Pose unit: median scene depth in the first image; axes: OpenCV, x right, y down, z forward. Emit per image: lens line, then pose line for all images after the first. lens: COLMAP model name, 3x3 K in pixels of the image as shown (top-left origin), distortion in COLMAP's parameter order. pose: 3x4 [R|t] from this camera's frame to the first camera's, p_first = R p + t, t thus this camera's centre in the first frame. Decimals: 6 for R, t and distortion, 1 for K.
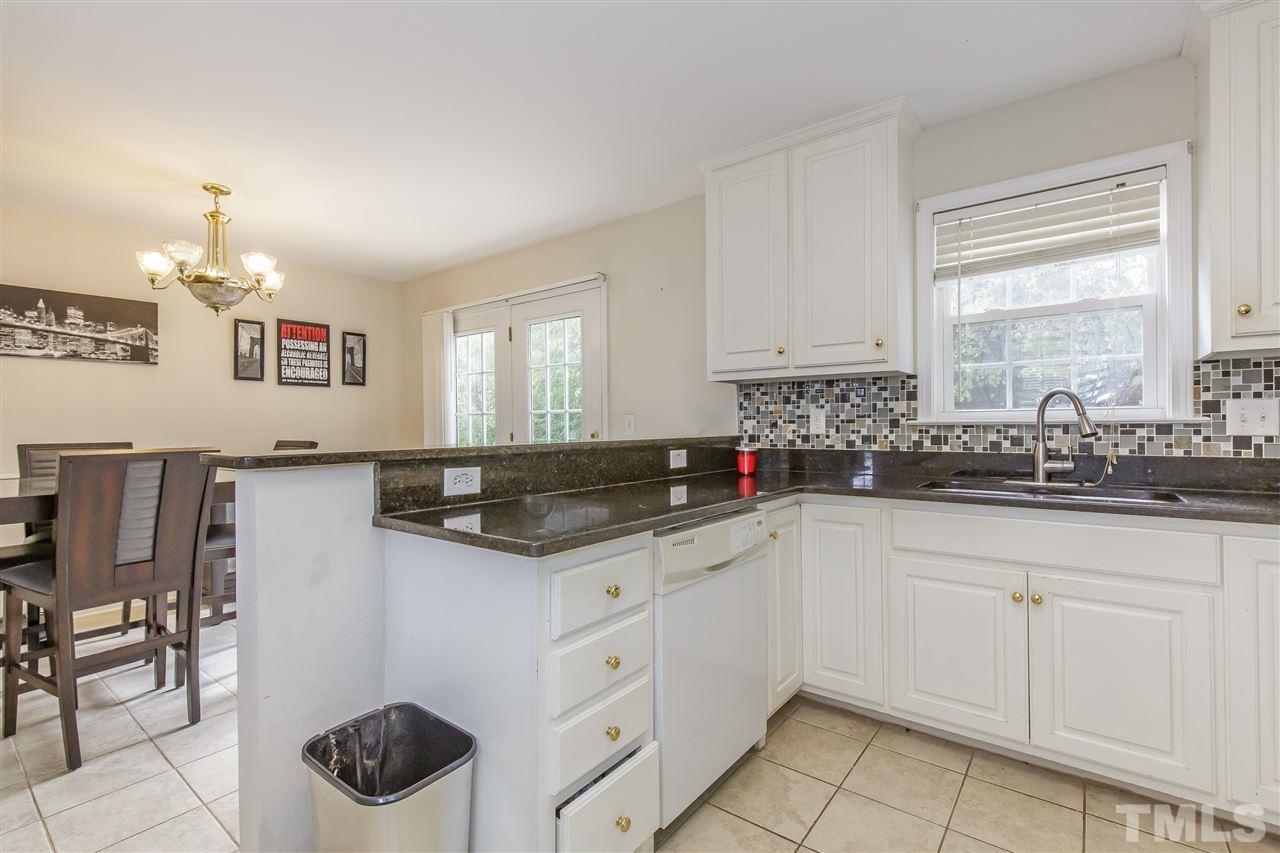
lens RADIAL K [[582.5, 0, 651.0], [0, 582.5, 425.8], [0, 0, 1]] dist [0.011768, -0.001473]
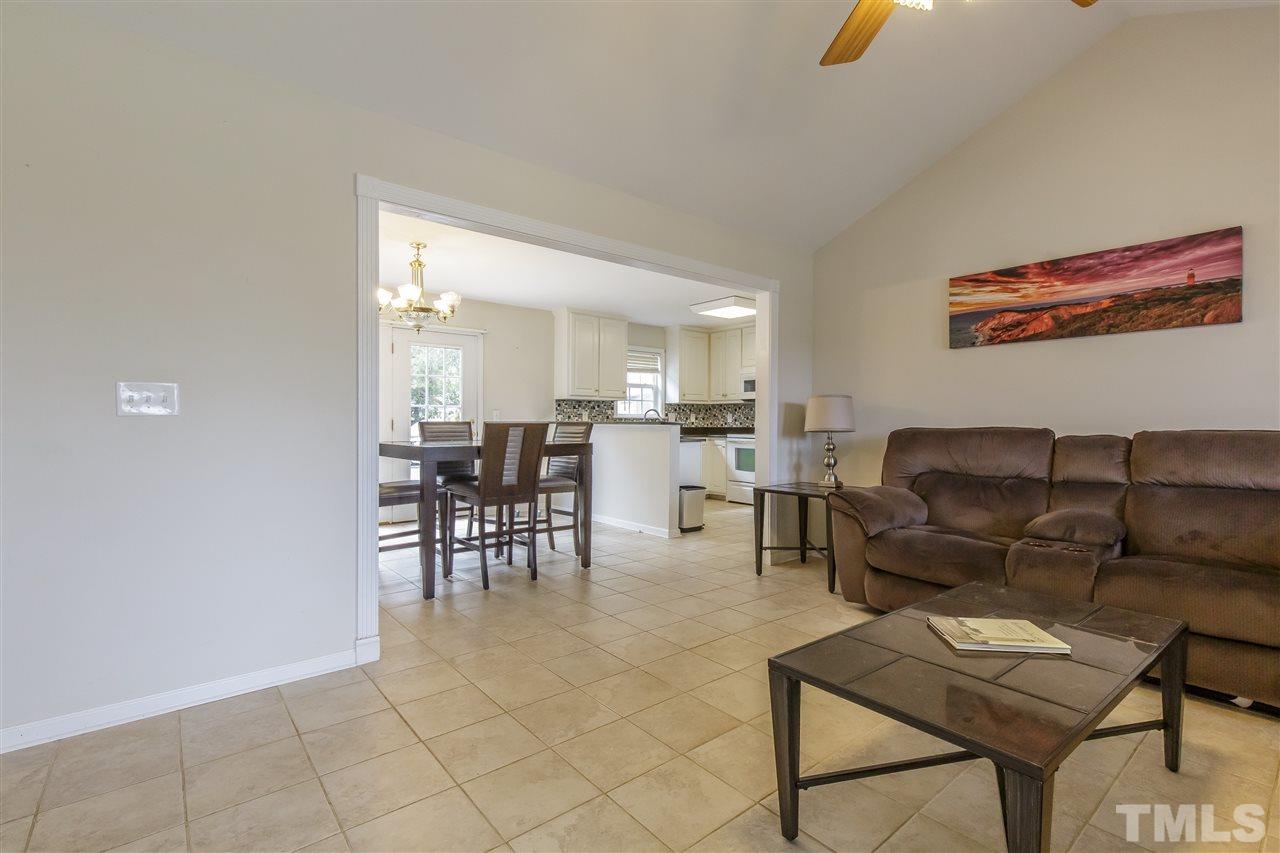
lens RADIAL K [[582.5, 0, 641.0], [0, 582.5, 427.6], [0, 0, 1]] dist [0.011768, -0.001473]
pose [[0.242118, 0.002649, 0.970243, -2.563411], [-0.004031, 0.999990, -0.001724, 0.053660], [-0.970238, -0.003494, 0.242126, 0.150173]]
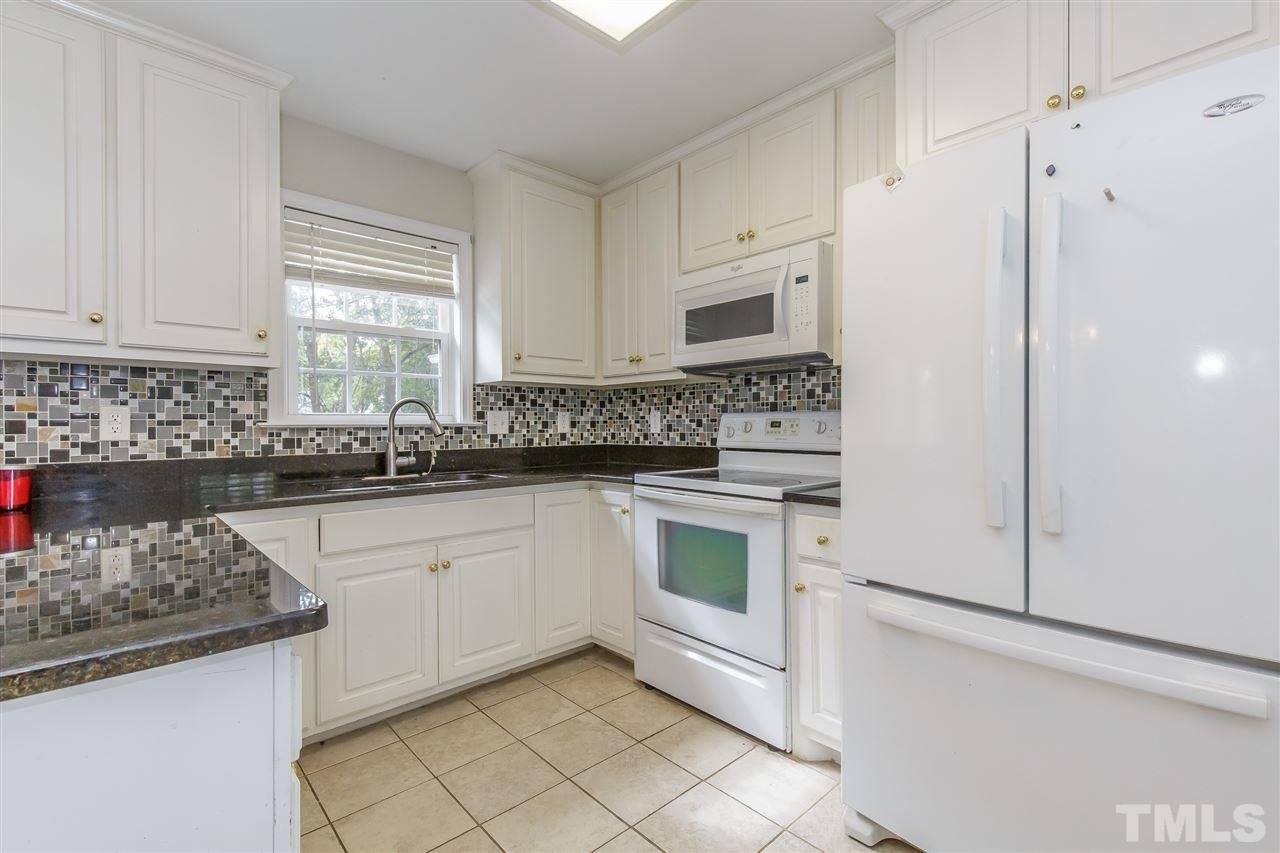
lens RADIAL K [[582.5, 0, 651.5], [0, 582.5, 427.3], [0, 0, 1]] dist [0.011768, -0.001473]
pose [[0.159236, 0.001328, 0.987240, -0.381913], [0.005014, 0.999985, -0.002153, 0.003239], [-0.987228, 0.005293, 0.159227, 0.271213]]
